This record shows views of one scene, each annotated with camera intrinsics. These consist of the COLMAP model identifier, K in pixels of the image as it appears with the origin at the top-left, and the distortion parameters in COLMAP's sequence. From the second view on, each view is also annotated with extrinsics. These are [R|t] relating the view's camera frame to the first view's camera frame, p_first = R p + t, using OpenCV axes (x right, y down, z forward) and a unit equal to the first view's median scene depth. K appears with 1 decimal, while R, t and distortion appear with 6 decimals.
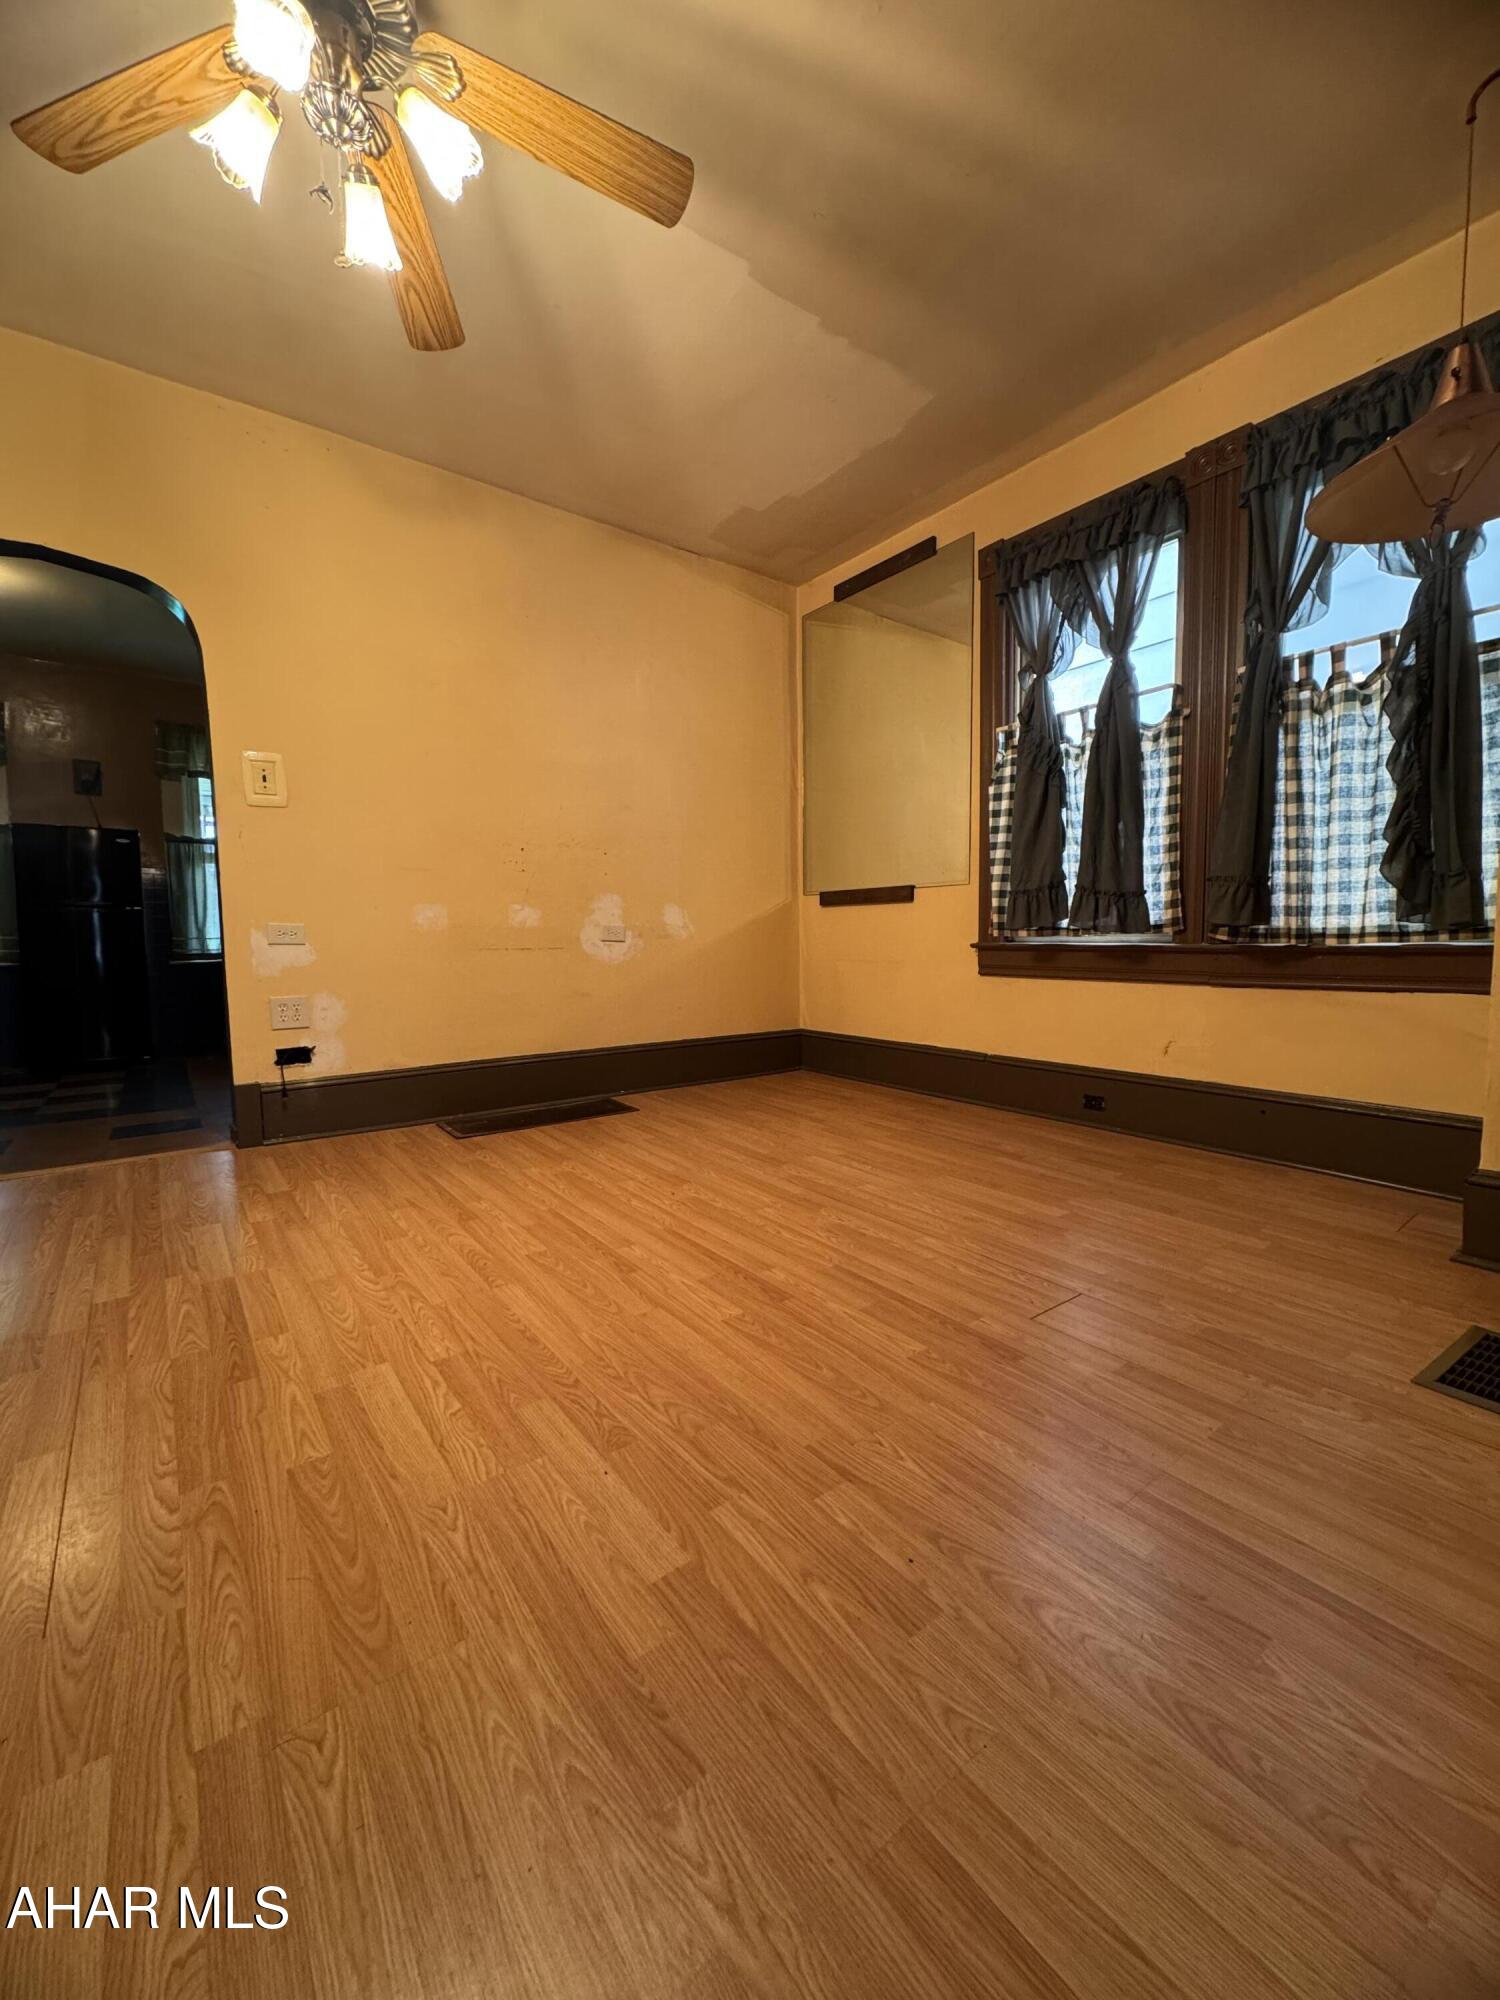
lens RADIAL K [[800.5, 0, 753.8], [0, 800.5, 996.8], [0, 0, 1]] dist [0.000744, 0.000077]
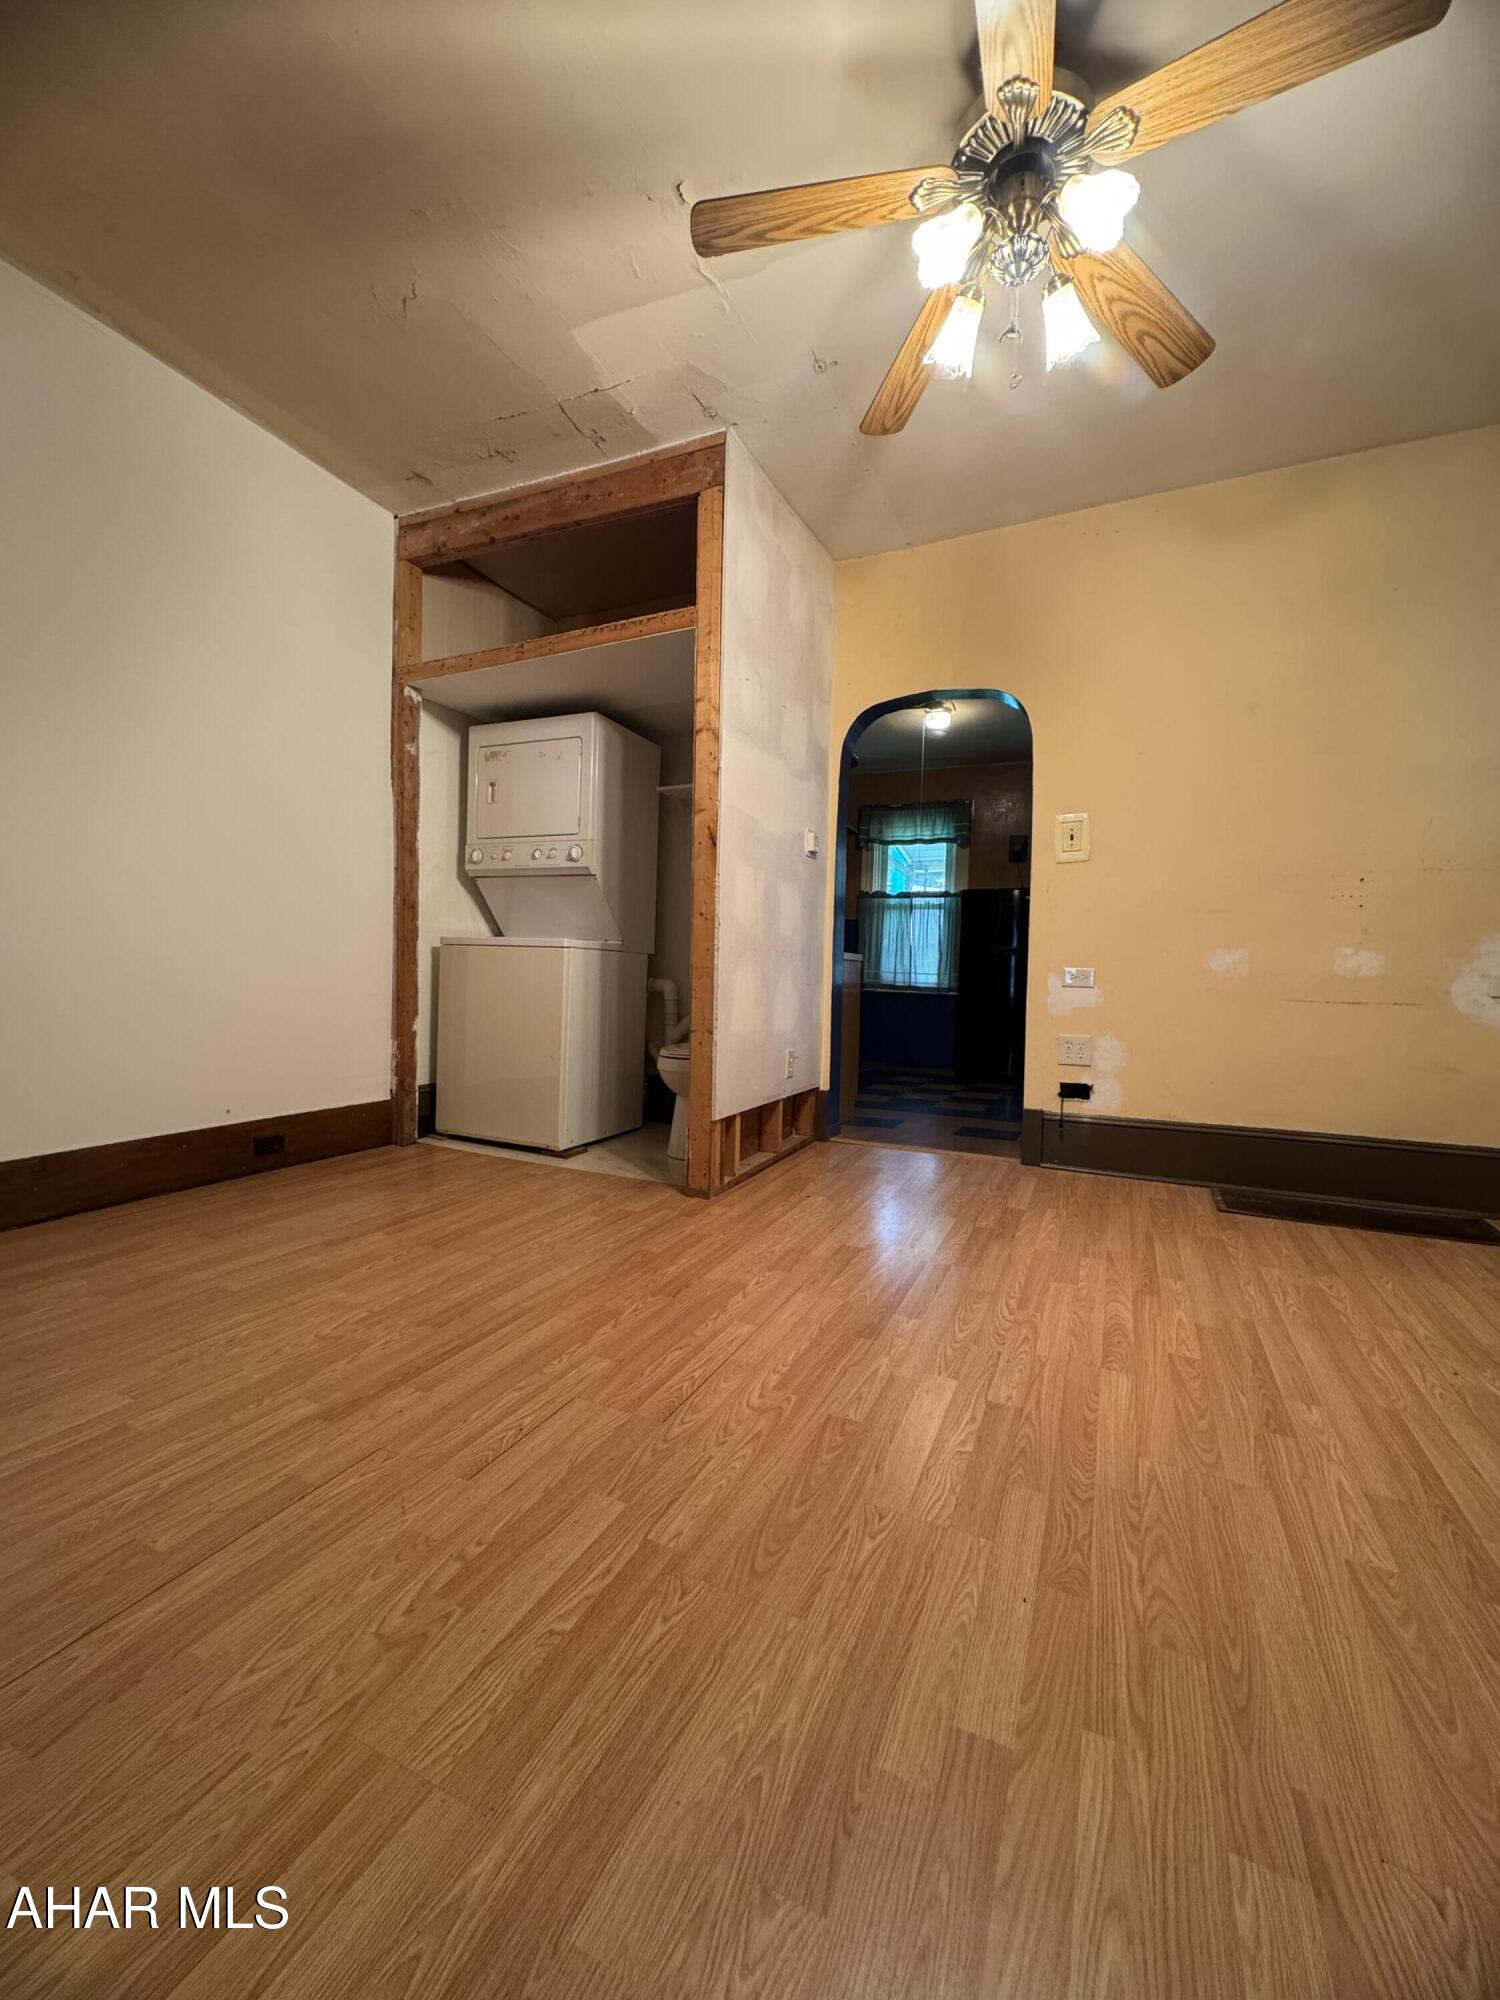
lens RADIAL K [[800.5, 0, 744.6], [0, 800.5, 998.2], [0, 0, 1]] dist [0.000744, 0.000077]
pose [[0.461852, 0.048087, -0.885652, 0.159328], [-0.093588, 0.995597, 0.005252, -0.013099], [0.882006, 0.080461, 0.464319, 0.098713]]
